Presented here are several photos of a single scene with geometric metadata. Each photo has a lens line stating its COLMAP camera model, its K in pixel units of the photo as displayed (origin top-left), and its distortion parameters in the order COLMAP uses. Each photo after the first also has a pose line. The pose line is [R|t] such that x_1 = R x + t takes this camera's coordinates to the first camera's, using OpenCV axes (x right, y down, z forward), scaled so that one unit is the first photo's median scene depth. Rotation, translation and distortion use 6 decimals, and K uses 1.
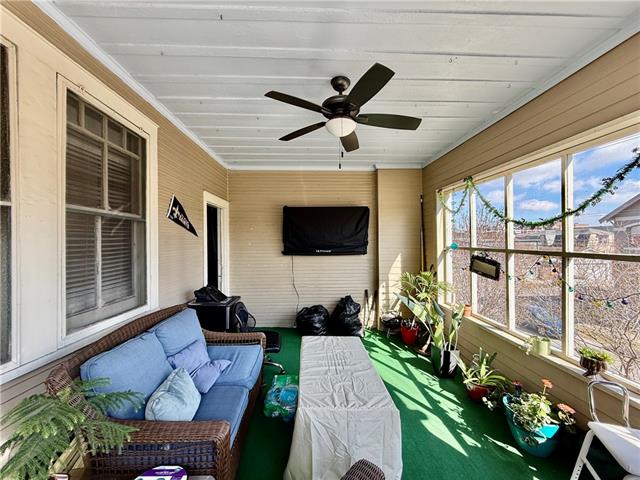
lens RADIAL K [[252.9, 0, 320.0], [0, 252.9, 240.0], [0, 0, 1]] dist [0.000112, 0.000158]
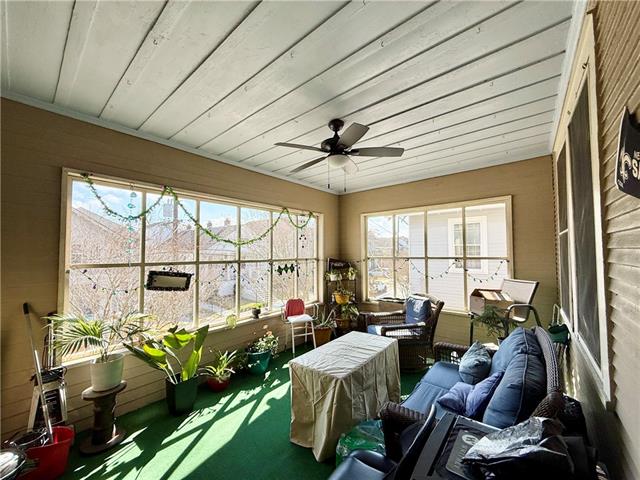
lens RADIAL K [[252.9, 0, 320.0], [0, 252.9, 240.0], [0, 0, 1]] dist [0.000112, 0.000158]
pose [[-0.743557, 0.038860, 0.667542, -0.490134], [0.006125, 0.998664, -0.051313, 0.000793], [-0.668644, -0.034065, -0.742802, 1.451704]]
